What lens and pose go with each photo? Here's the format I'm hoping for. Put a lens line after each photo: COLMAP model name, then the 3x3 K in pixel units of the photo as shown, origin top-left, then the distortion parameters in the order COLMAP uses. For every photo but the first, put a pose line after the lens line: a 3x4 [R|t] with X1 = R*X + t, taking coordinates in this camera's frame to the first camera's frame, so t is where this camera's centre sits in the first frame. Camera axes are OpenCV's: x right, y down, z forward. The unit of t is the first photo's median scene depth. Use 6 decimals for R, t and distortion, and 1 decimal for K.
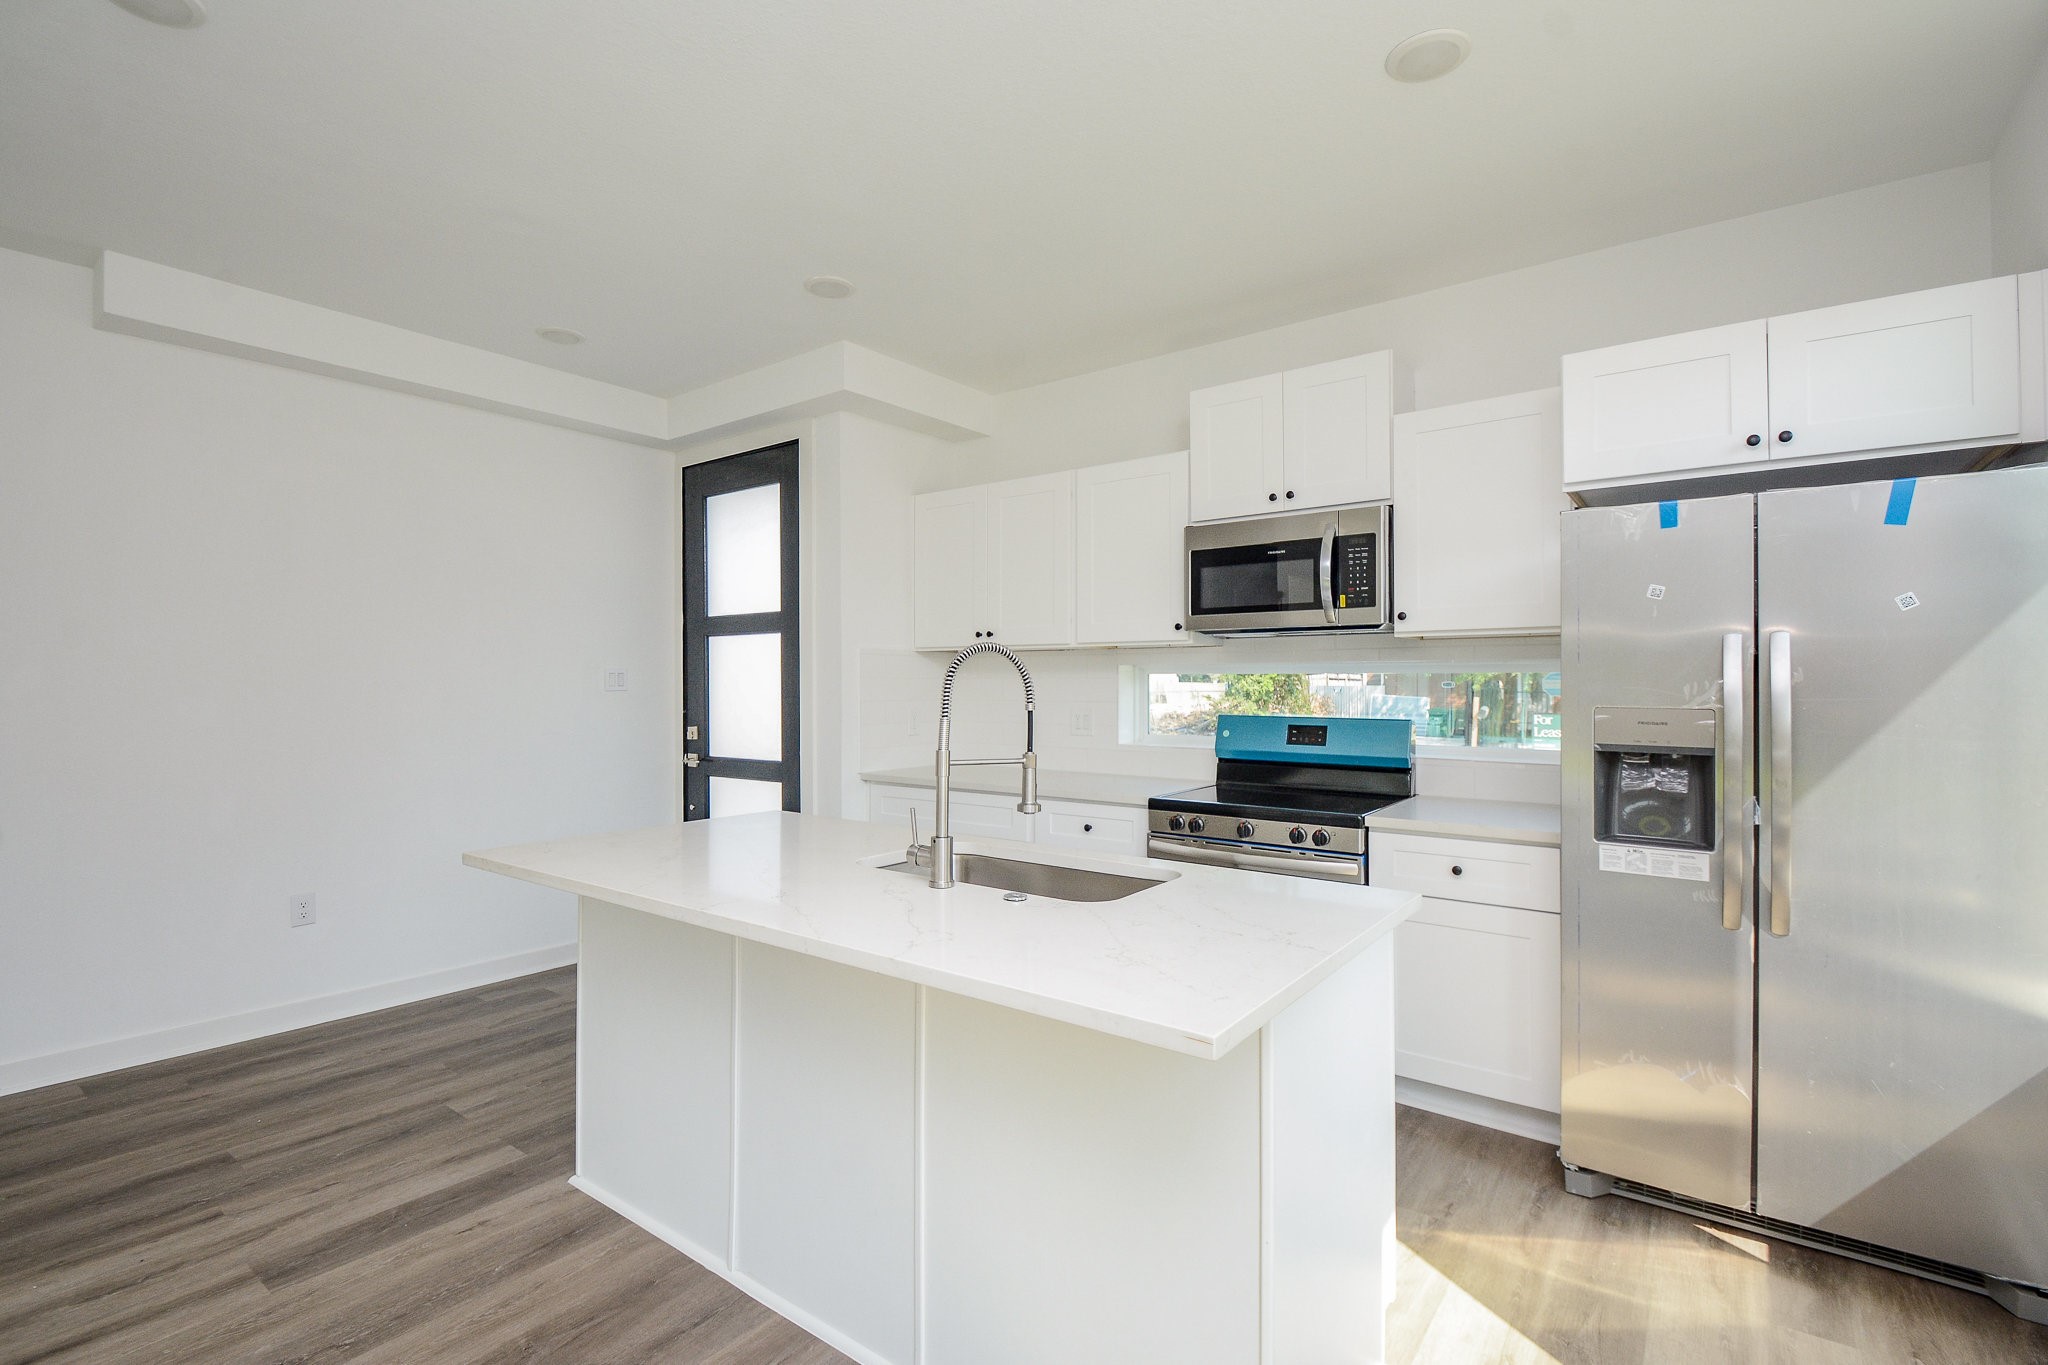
lens RADIAL K [[917.6, 0, 1026.0], [0, 917.6, 667.4], [0, 0, 1]] dist [0.004346, -0.008376]
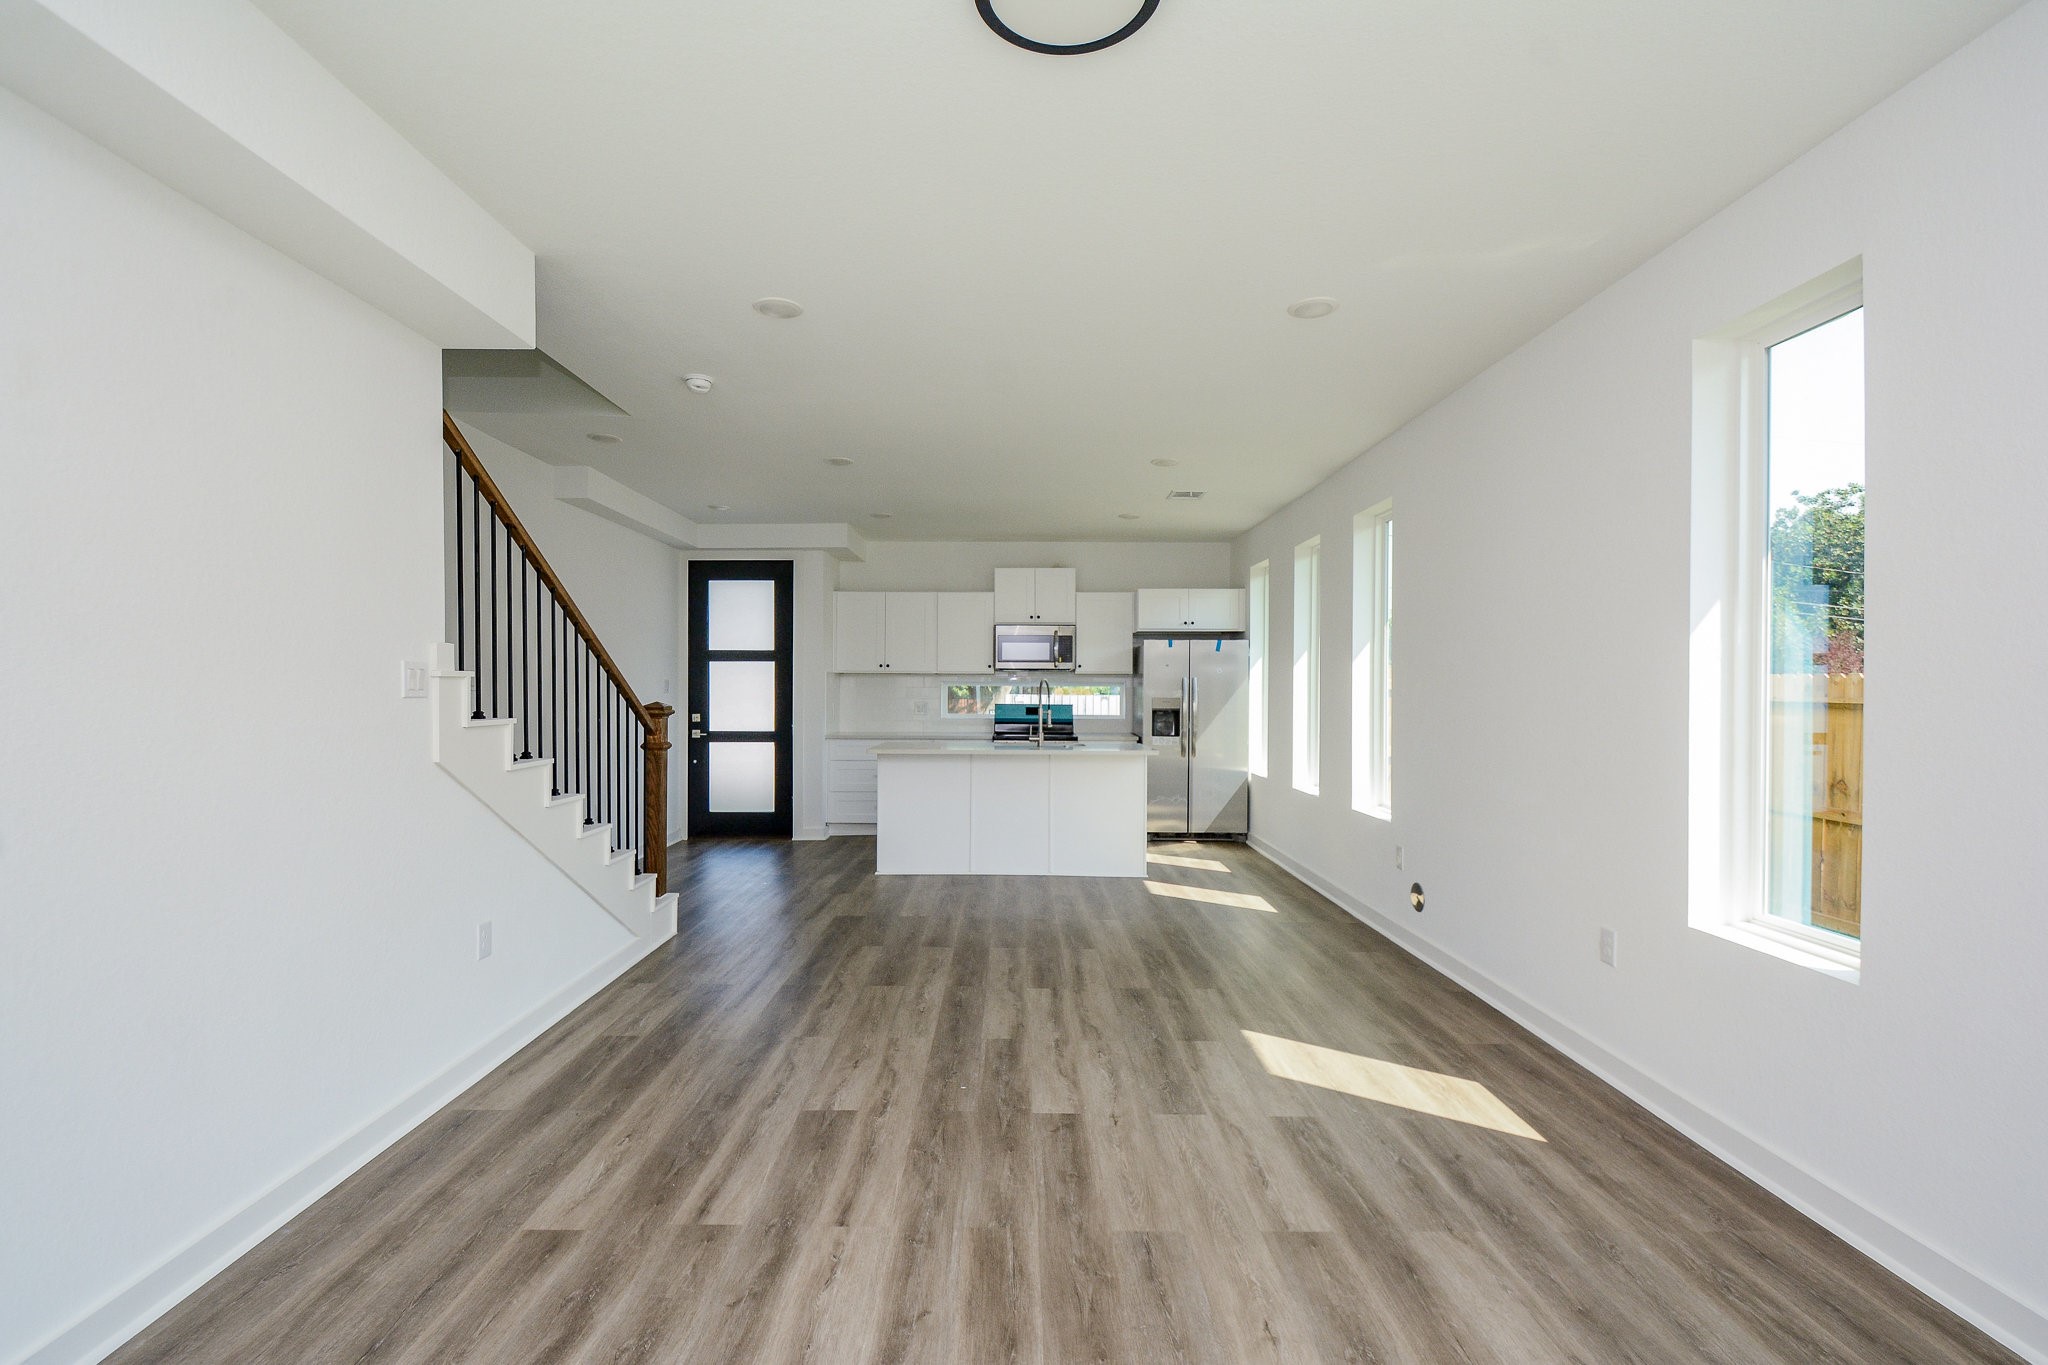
lens RADIAL K [[917.6, 0, 1000.6], [0, 917.6, 691.0], [0, 0, 1]] dist [0.004346, -0.008376]
pose [[0.806689, 0.007112, 0.590933, -1.301859], [-0.013588, 0.999886, 0.006515, 0.003813], [-0.590819, -0.013285, 0.806694, -1.008802]]
